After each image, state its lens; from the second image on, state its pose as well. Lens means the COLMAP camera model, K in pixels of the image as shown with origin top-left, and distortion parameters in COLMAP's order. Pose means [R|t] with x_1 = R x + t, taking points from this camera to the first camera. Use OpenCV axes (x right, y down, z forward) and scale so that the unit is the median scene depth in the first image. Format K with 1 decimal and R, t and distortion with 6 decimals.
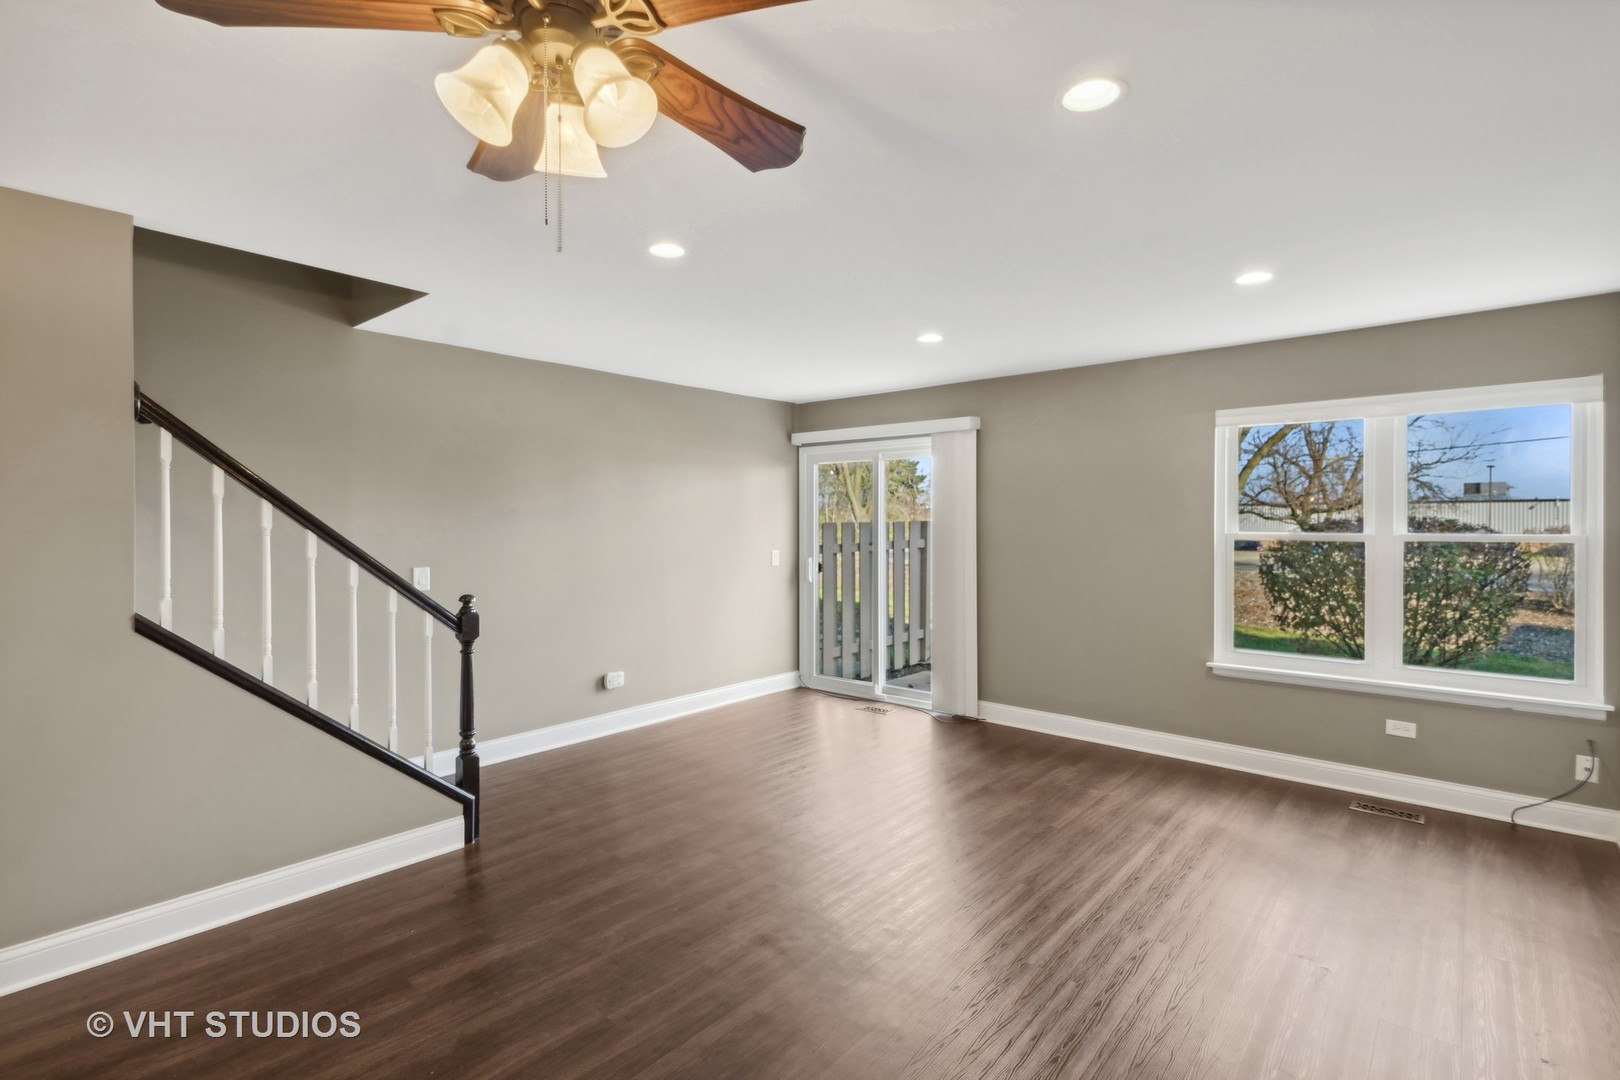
lens RADIAL K [[751.0, 0, 807.4], [0, 751.0, 535.9], [0, 0, 1]] dist [-0.001451, -0.000814]
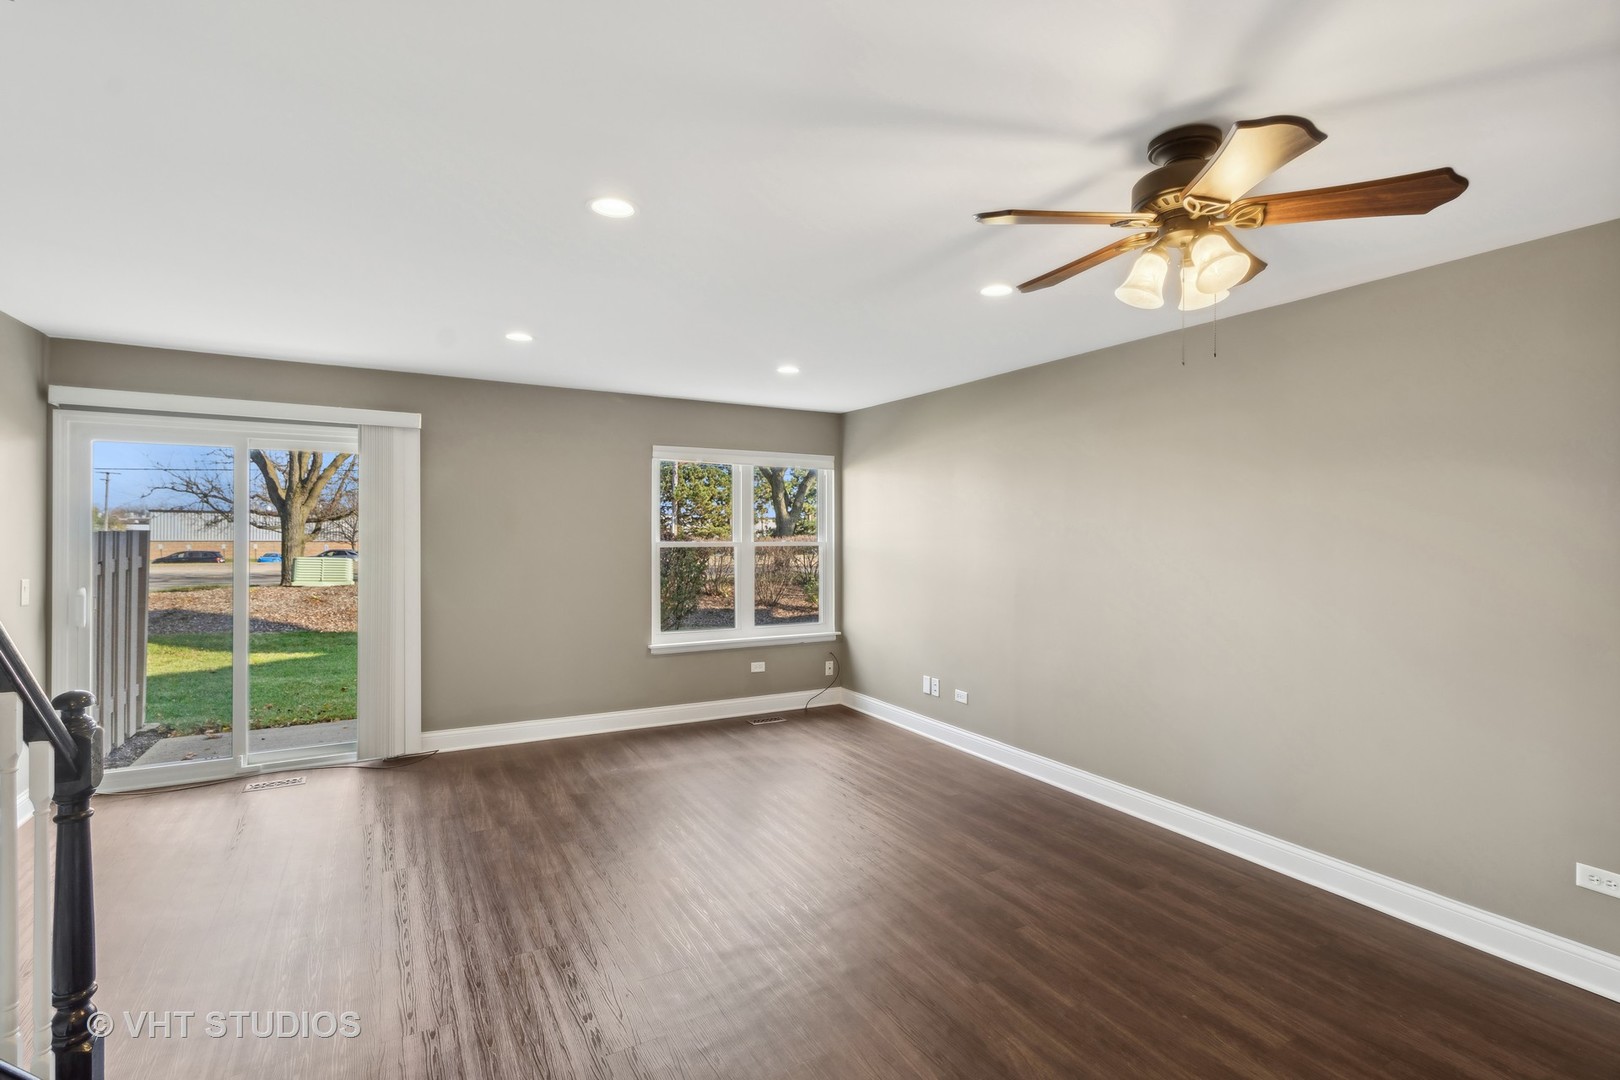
lens RADIAL K [[751.0, 0, 804.2], [0, 751.0, 527.6], [0, 0, 1]] dist [-0.001451, -0.000814]
pose [[0.343482, 0.010088, 0.939105, -0.559403], [0.012252, 0.999809, -0.015221, -0.005601], [-0.939079, 0.016734, 0.343293, 0.325808]]
